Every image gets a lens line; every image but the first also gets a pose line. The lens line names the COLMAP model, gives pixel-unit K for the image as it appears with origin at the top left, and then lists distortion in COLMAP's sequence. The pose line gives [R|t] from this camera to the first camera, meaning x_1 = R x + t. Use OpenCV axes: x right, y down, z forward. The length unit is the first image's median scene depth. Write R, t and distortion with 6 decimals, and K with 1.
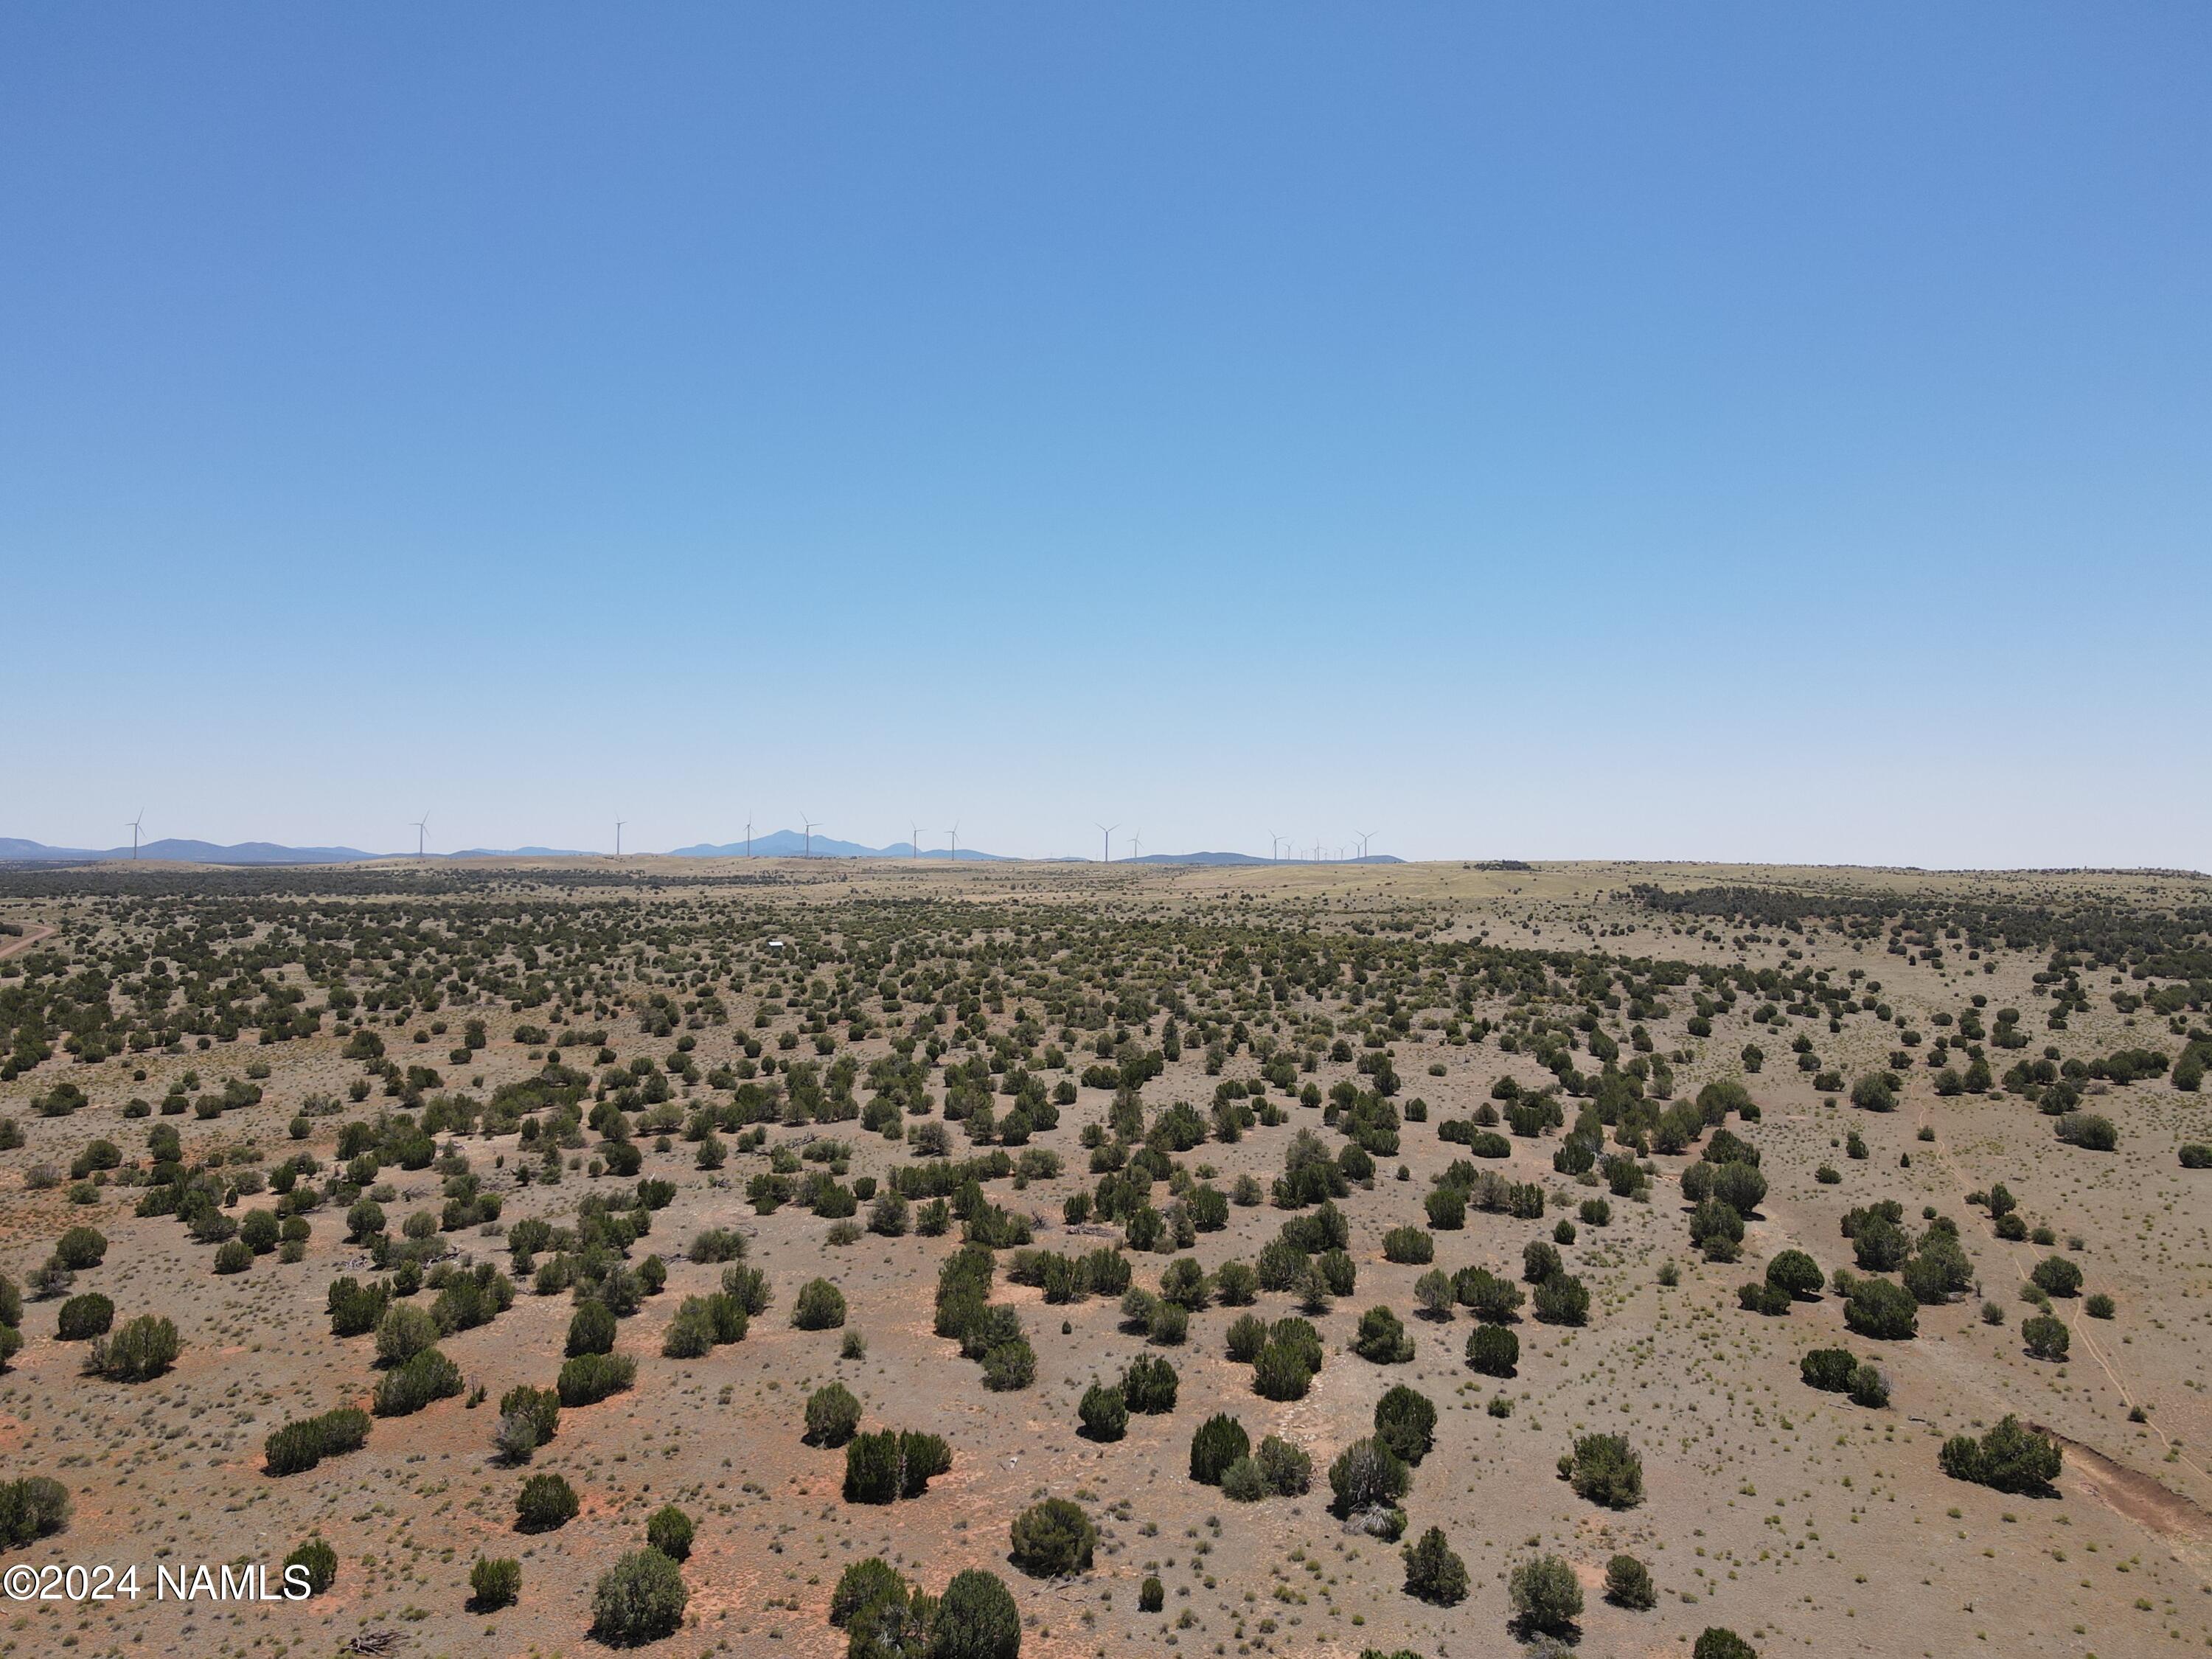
lens RADIAL K [[1617.6, 0, 1094.4], [0, 1617.6, 839.4], [0, 0, 1]] dist [0.021239, -0.002858]
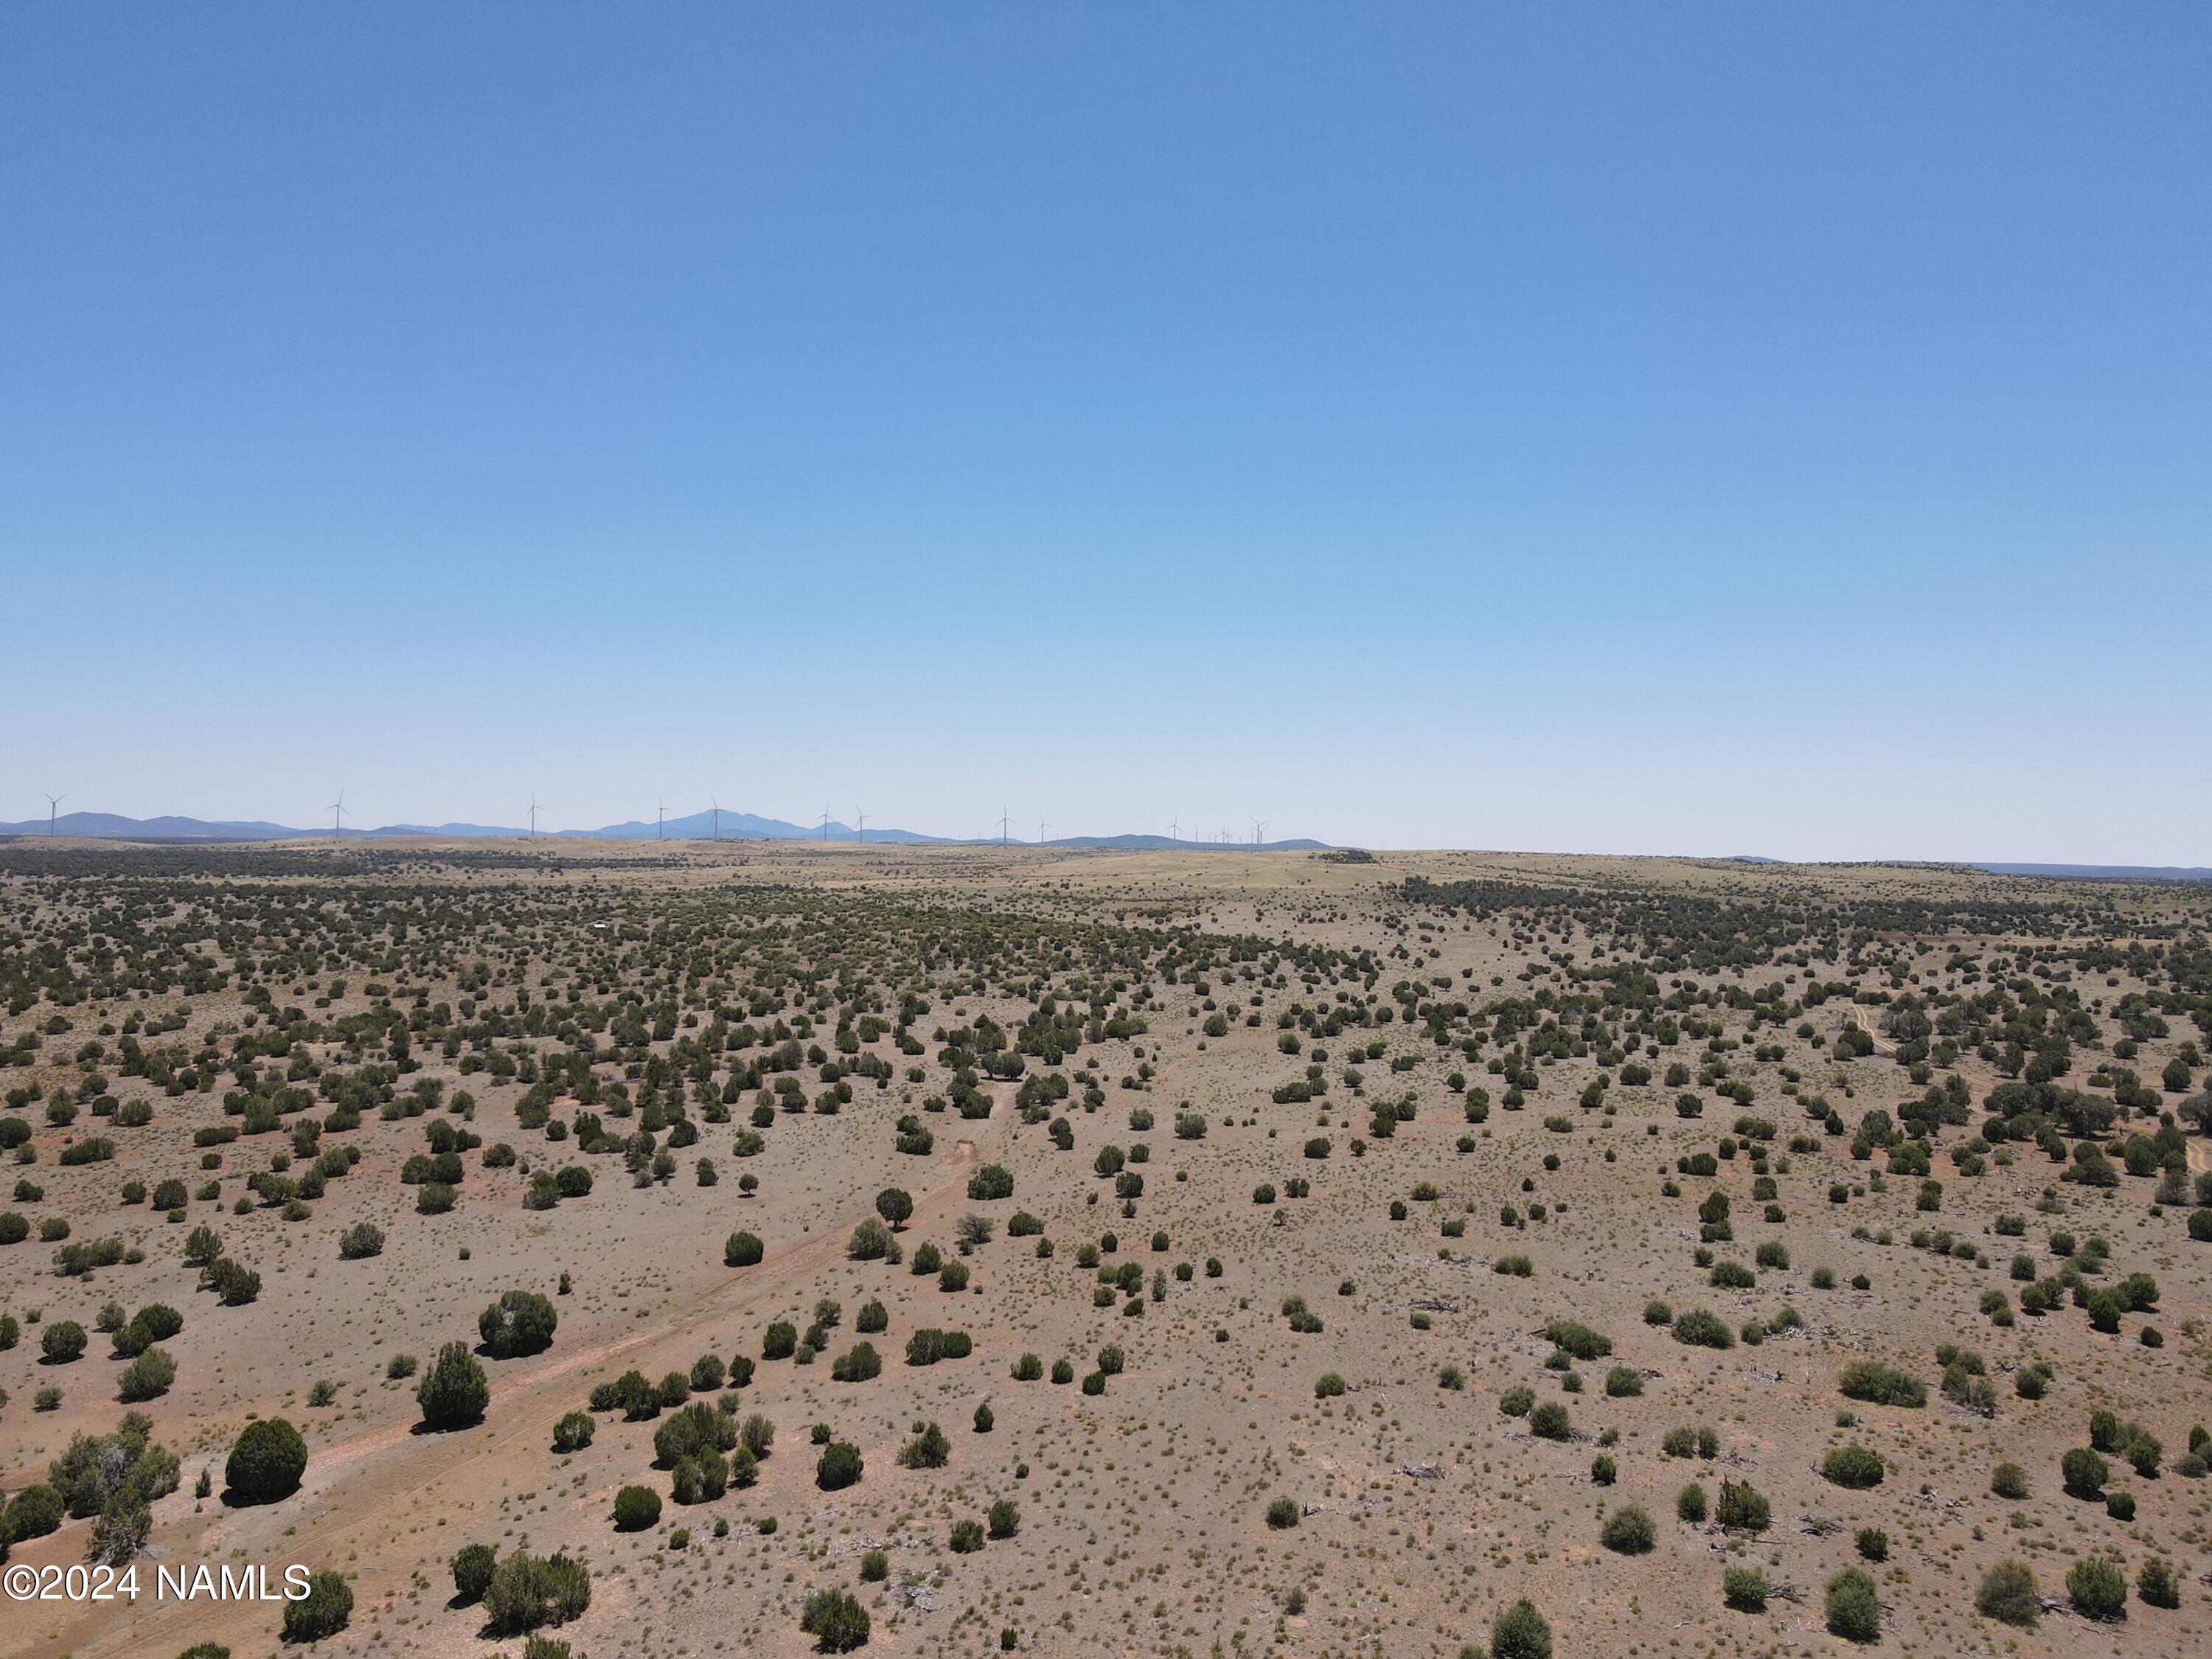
lens RADIAL K [[1617.6, 0, 1104.6], [0, 1617.6, 834.8], [0, 0, 1]] dist [0.021239, -0.002858]
pose [[0.998974, 0.008708, 0.044445, 0.182700], [-0.009120, 0.999917, 0.009077, -0.028452], [-0.044362, -0.009473, 0.998971, -0.367783]]
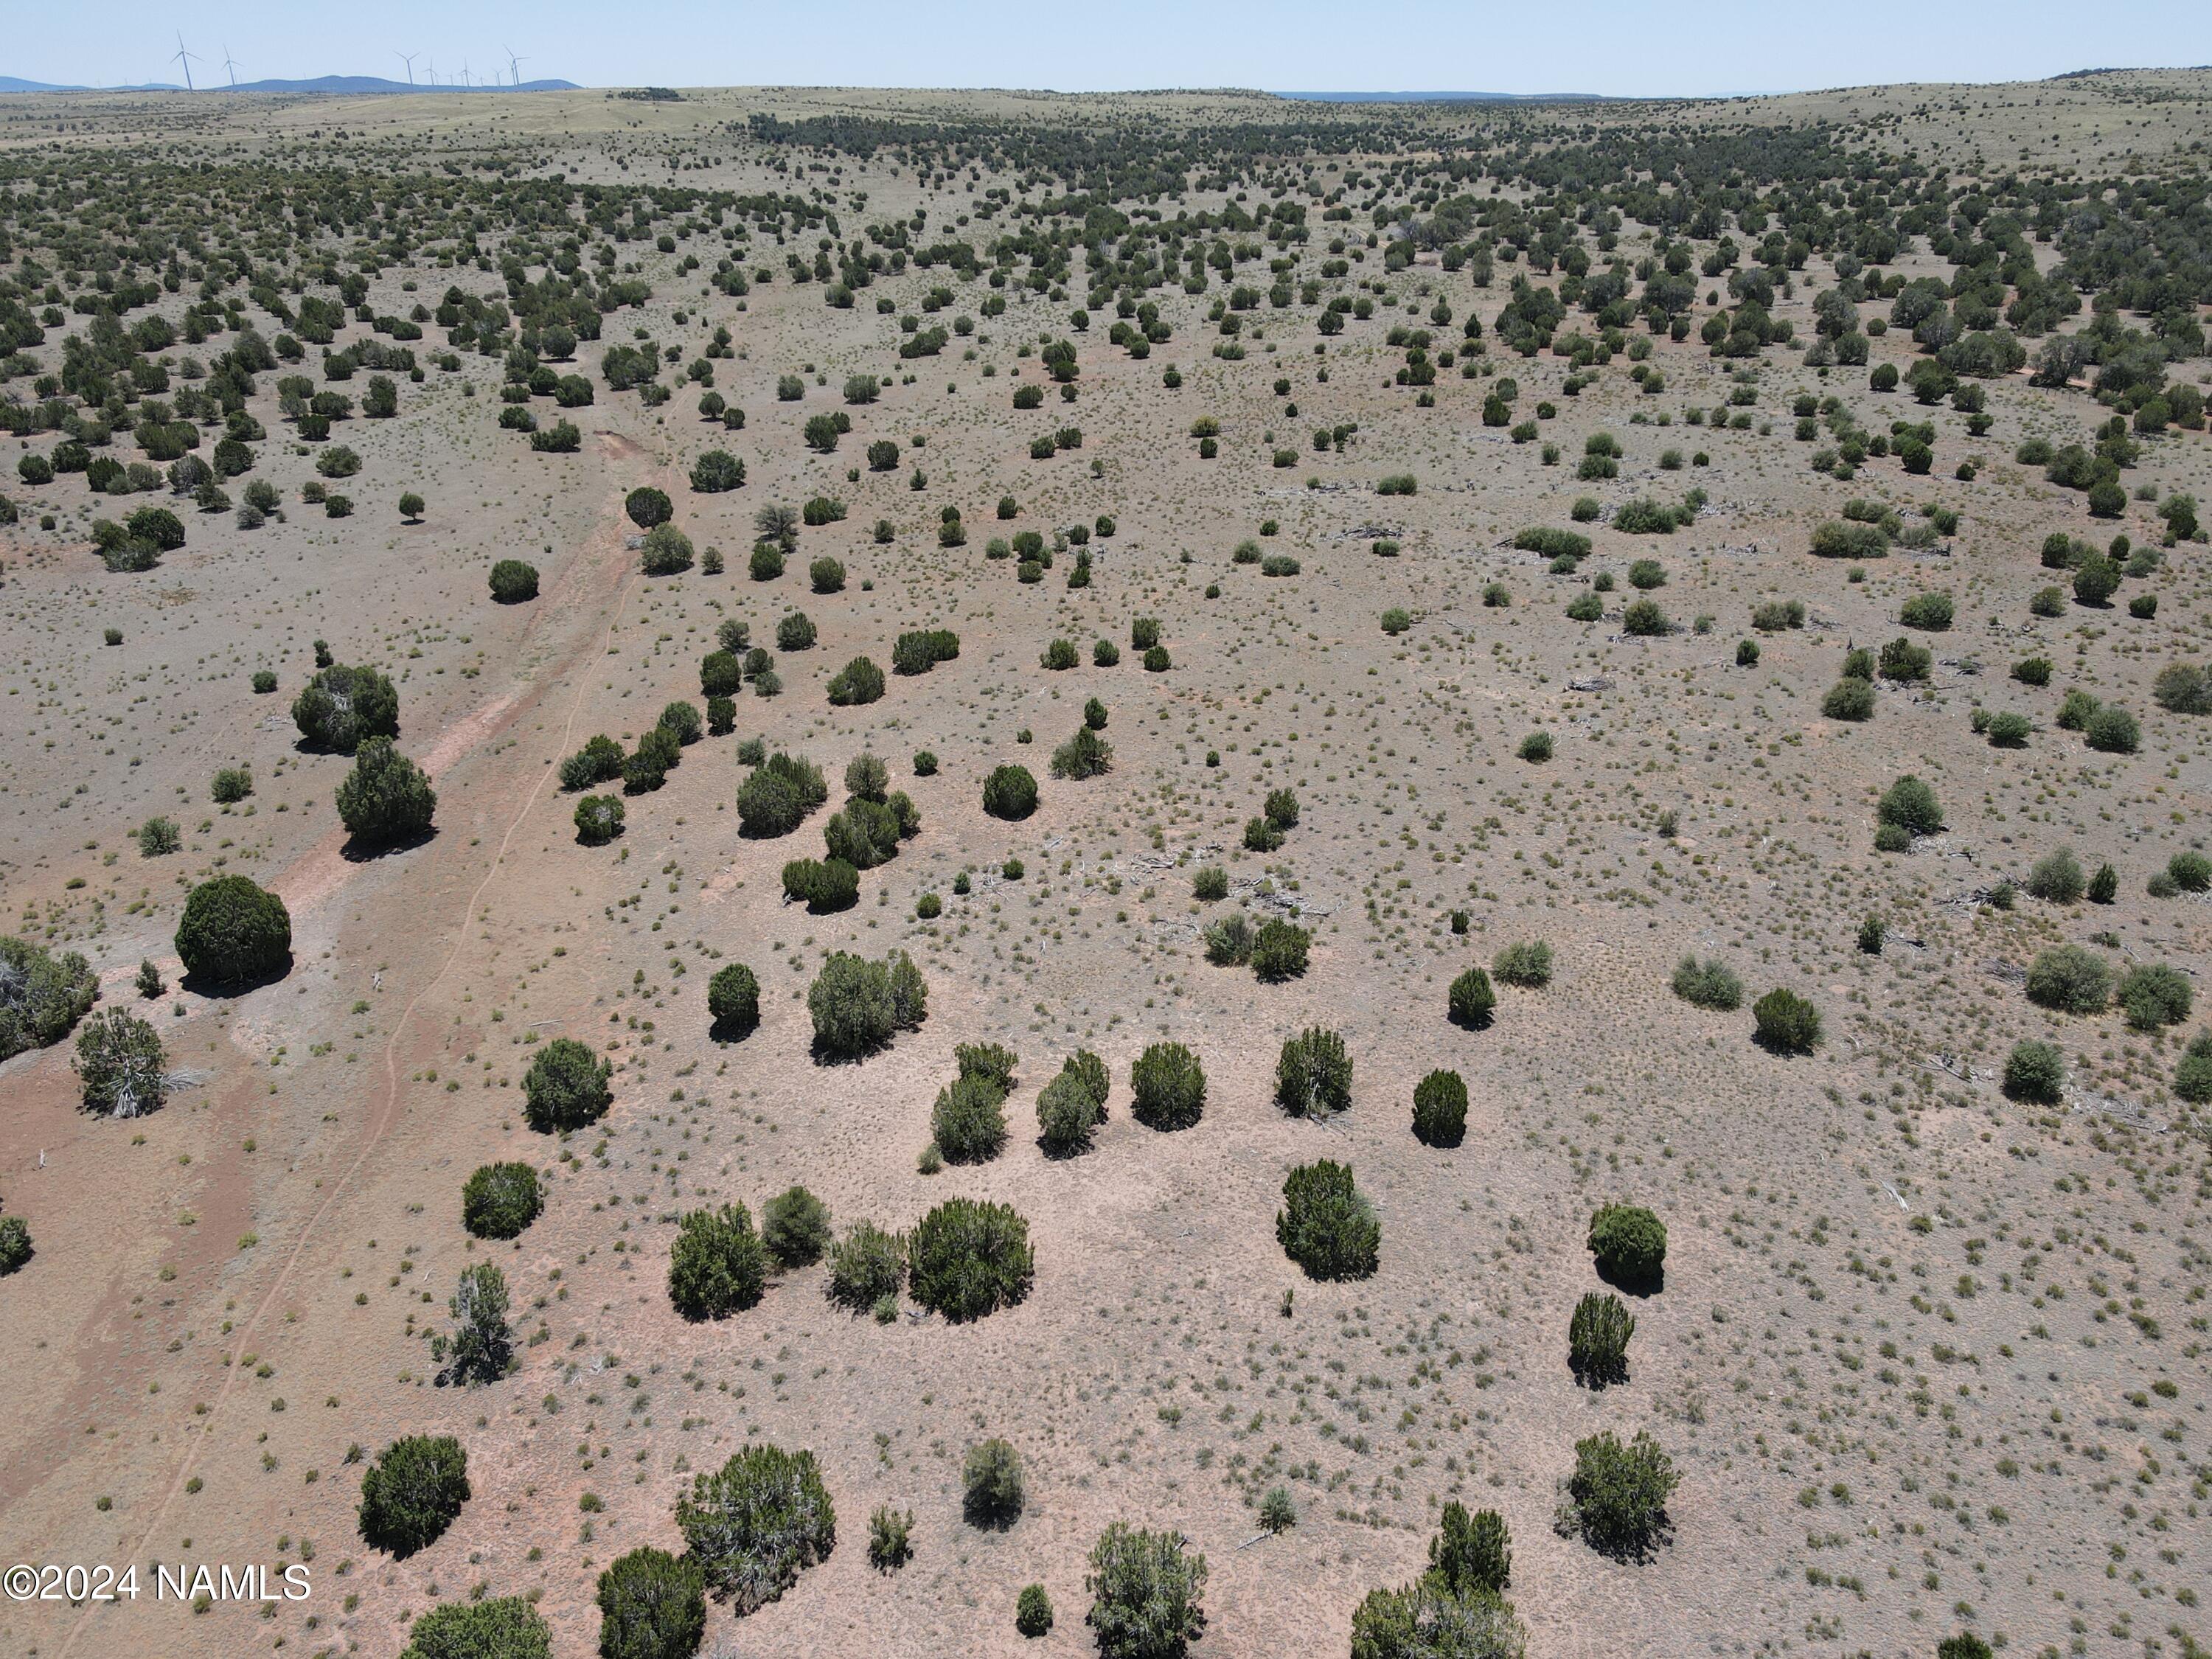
lens RADIAL K [[1617.6, 0, 1112.7], [0, 1617.6, 811.5], [0, 0, 1]] dist [0.021239, -0.002858]
pose [[0.888989, -0.197420, 0.413188, 0.061774], [0.005677, 0.906979, 0.421137, -0.011050], [-0.457894, -0.372040, 0.807415, -0.279119]]
